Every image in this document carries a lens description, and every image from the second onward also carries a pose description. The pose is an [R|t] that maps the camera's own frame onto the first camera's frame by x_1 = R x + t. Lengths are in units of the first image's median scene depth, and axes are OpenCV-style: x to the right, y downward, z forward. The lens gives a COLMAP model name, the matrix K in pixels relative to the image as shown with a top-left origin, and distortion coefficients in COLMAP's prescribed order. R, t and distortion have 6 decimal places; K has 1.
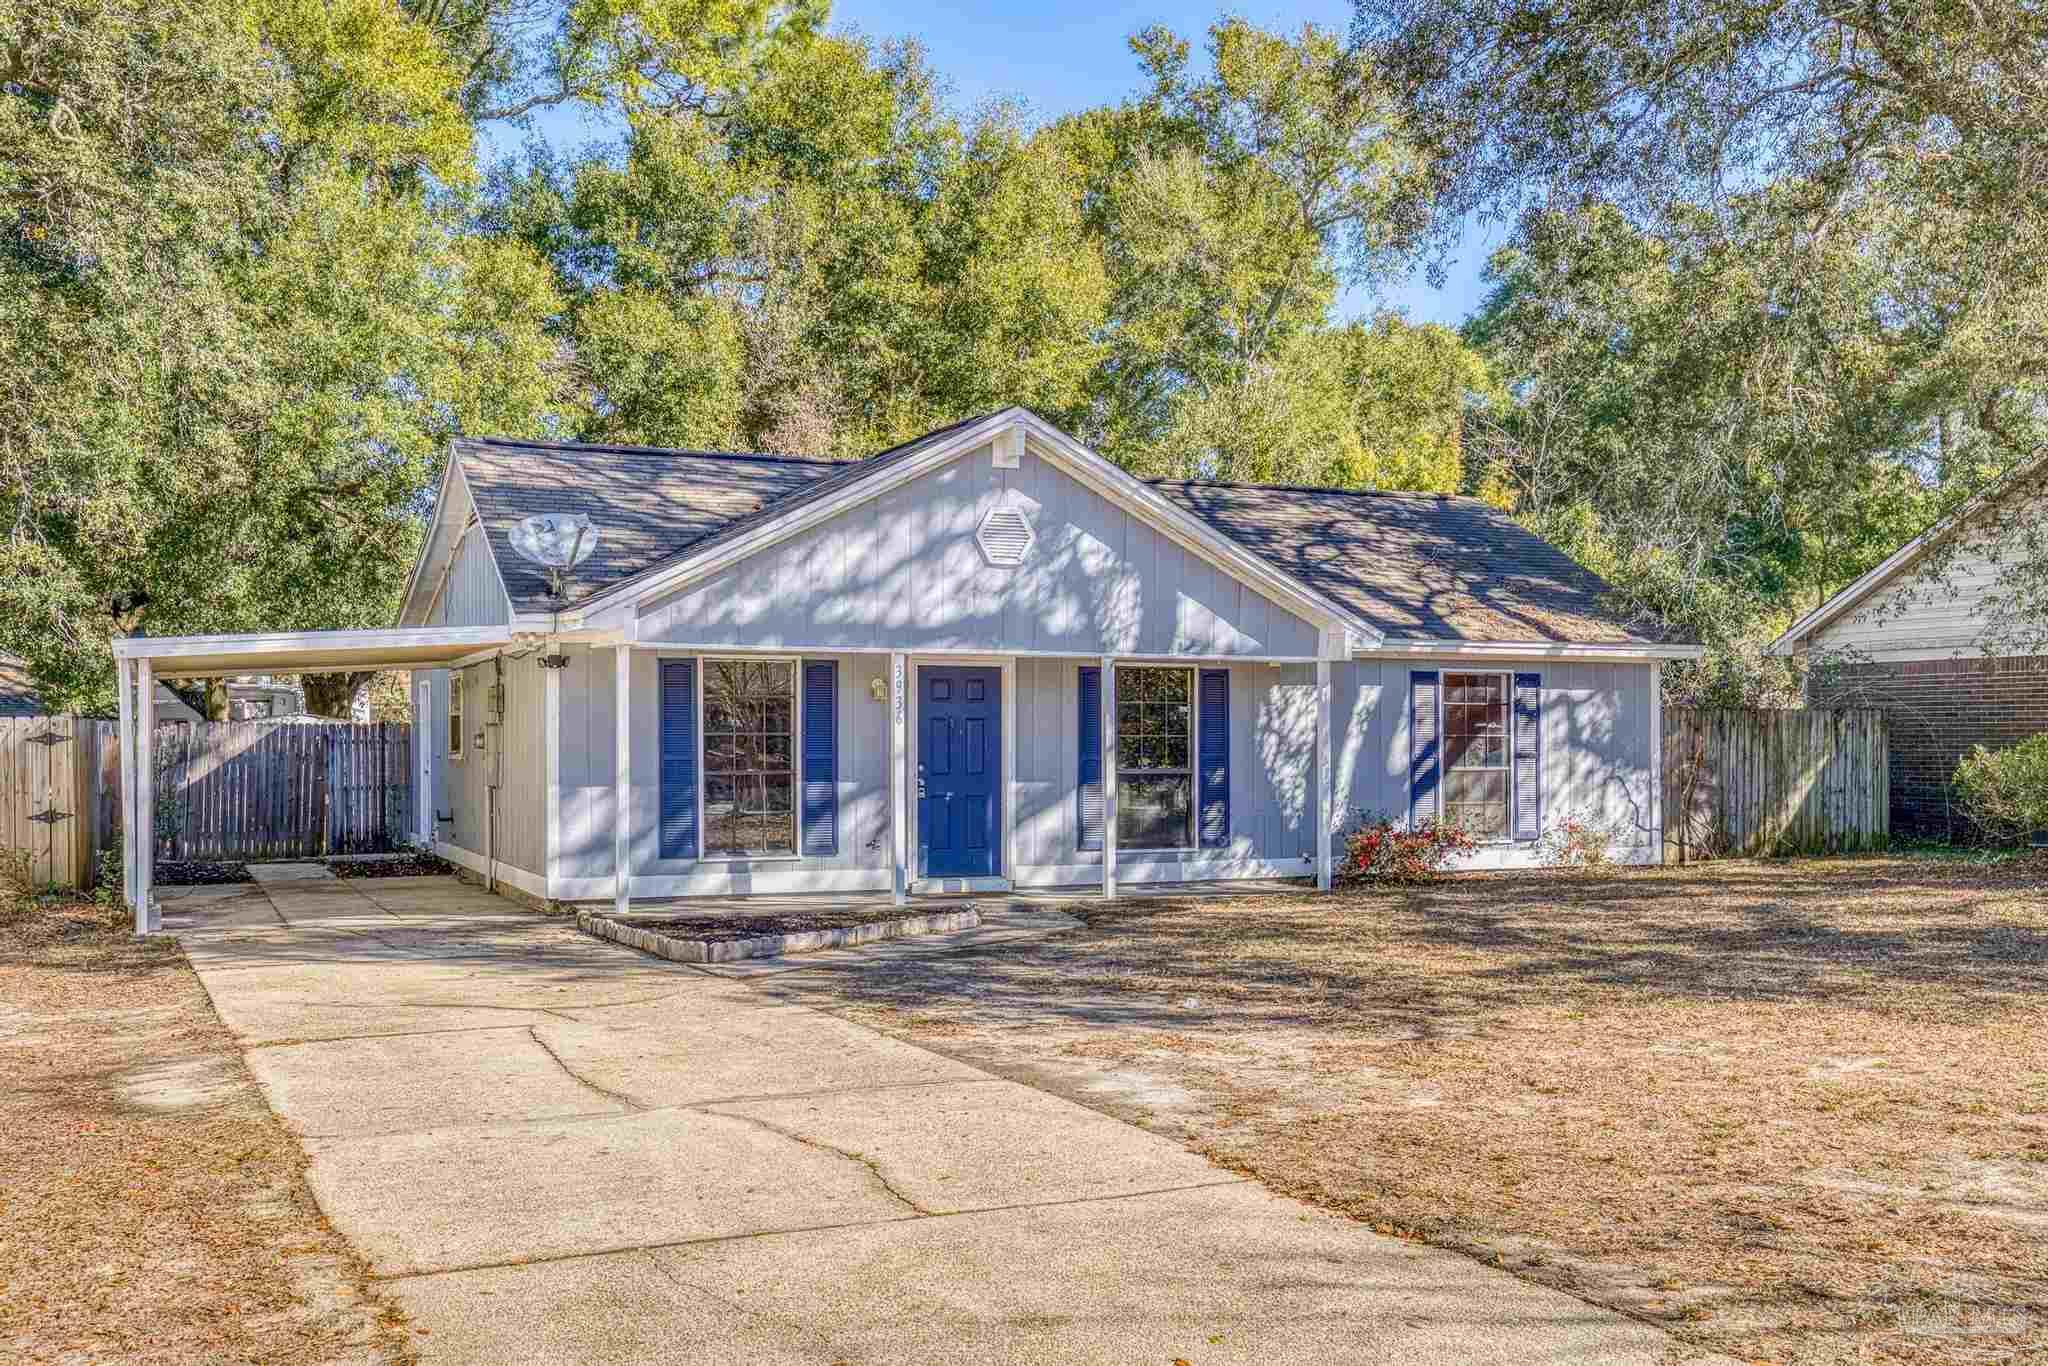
lens RADIAL K [[1996.5, 0, 1017.9], [0, 1996.5, 717.4], [0, 0, 1]] dist [0.015864, -0.000182]
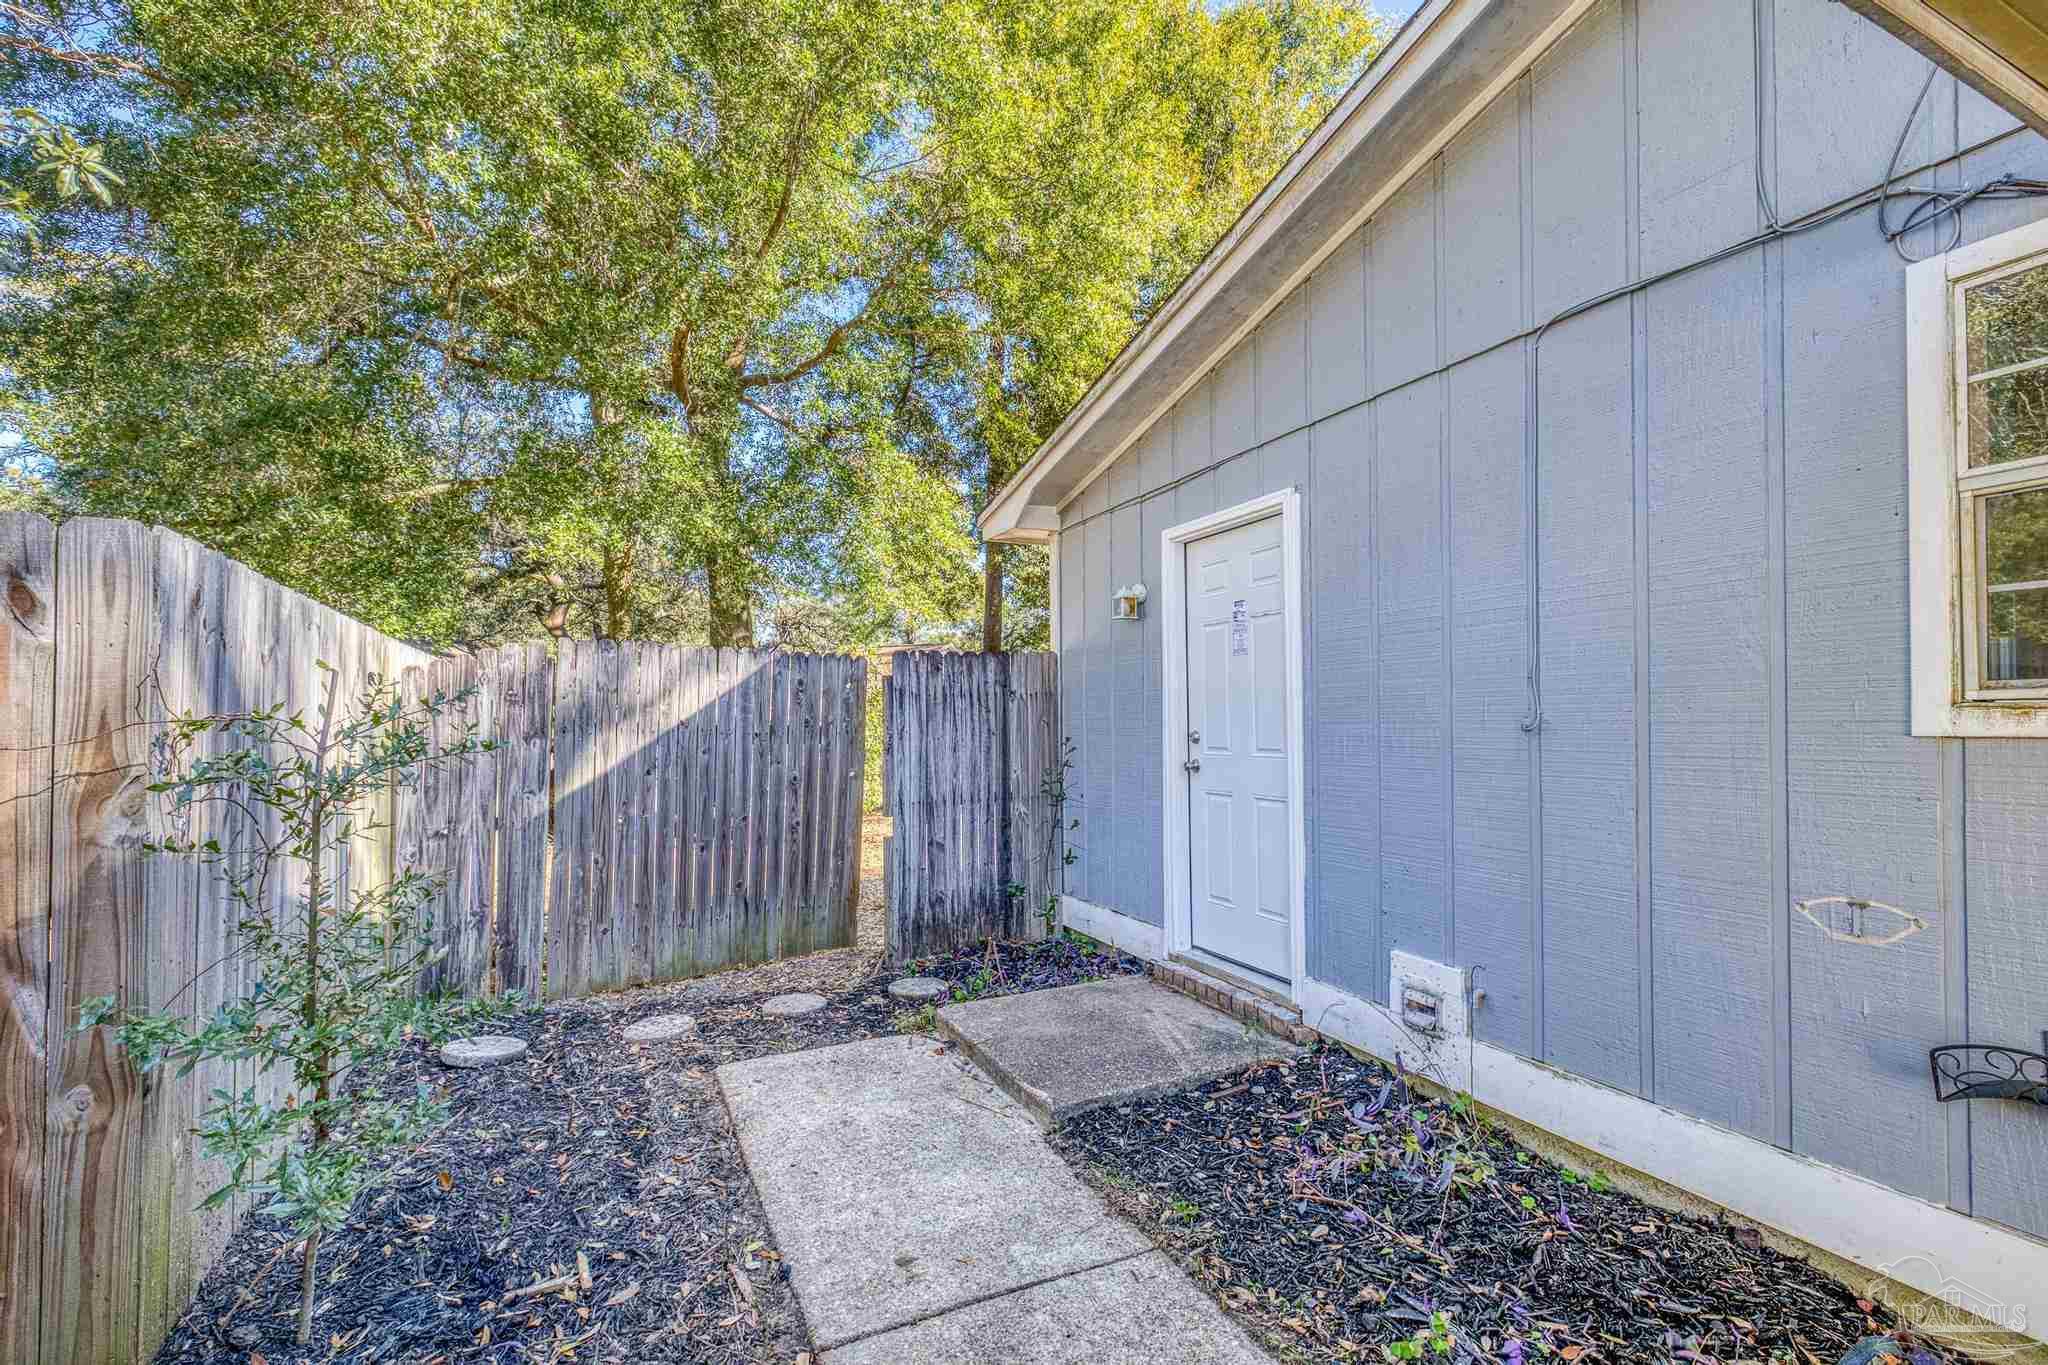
lens RADIAL K [[887.2, 0, 1020.8], [0, 887.2, 706.3], [0, 0, 1]] dist [0.003054, 0.000596]
pose [[0.999160, -0.001237, 0.040955, -0.411686], [0.001498, 0.999979, -0.006350, 0.020375], [-0.040946, 0.006406, 0.999141, 1.025890]]
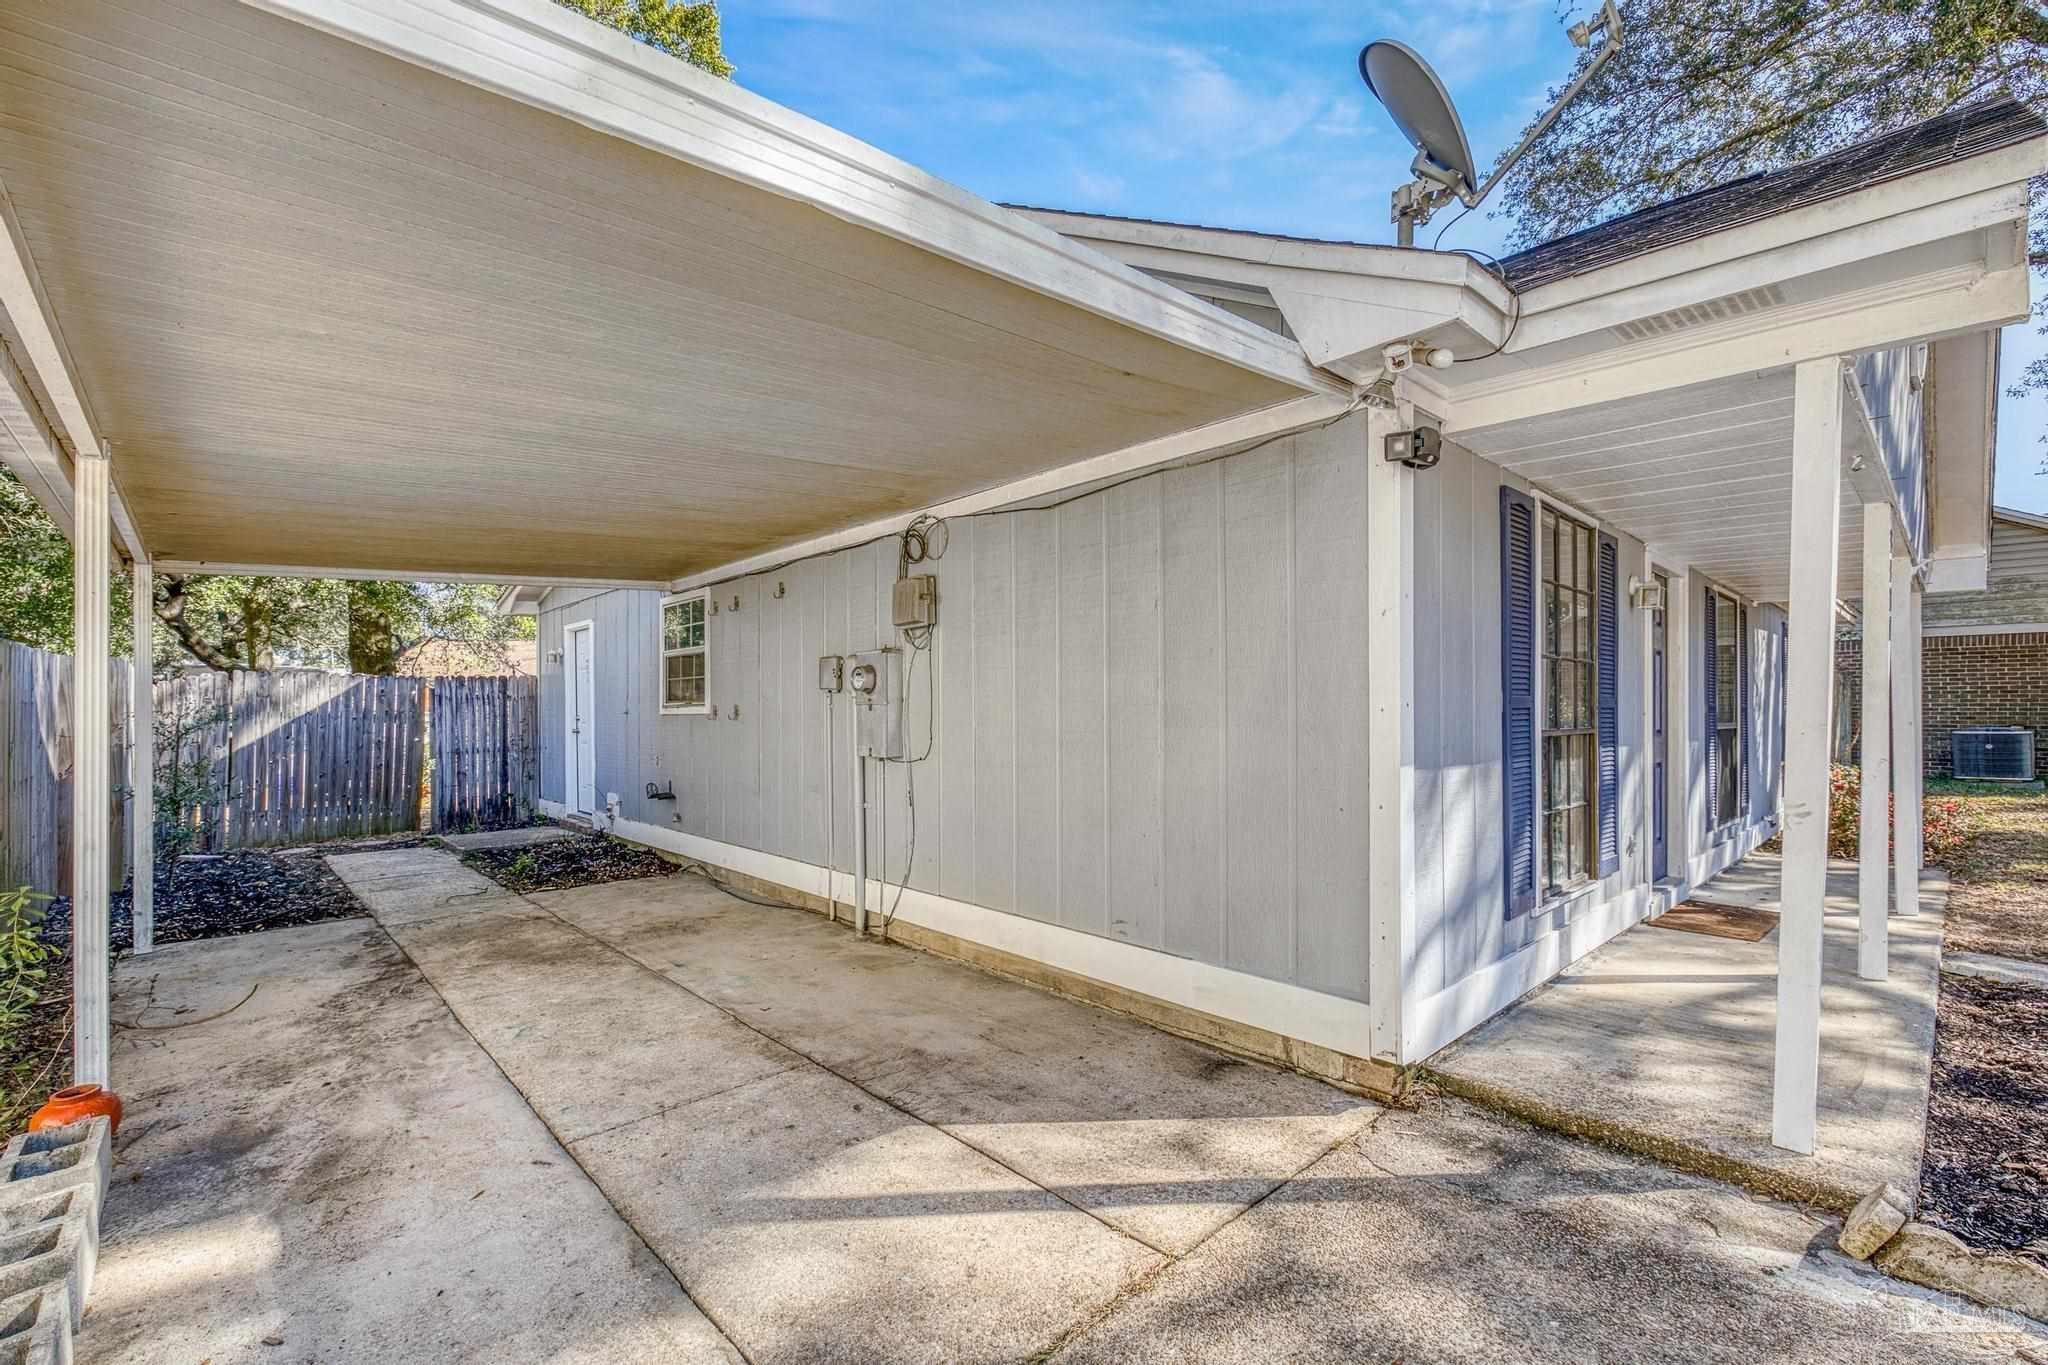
lens RADIAL K [[880.4, 0, 1023.0], [0, 880.4, 710.2], [0, 0, 1]] dist [-0.000317, -0.000663]
pose [[0.941577, -0.001801, 0.336793, -0.298393], [-0.001620, 0.999950, 0.009876, 0.017120], [-0.336794, -0.009845, 0.941527, 0.716028]]
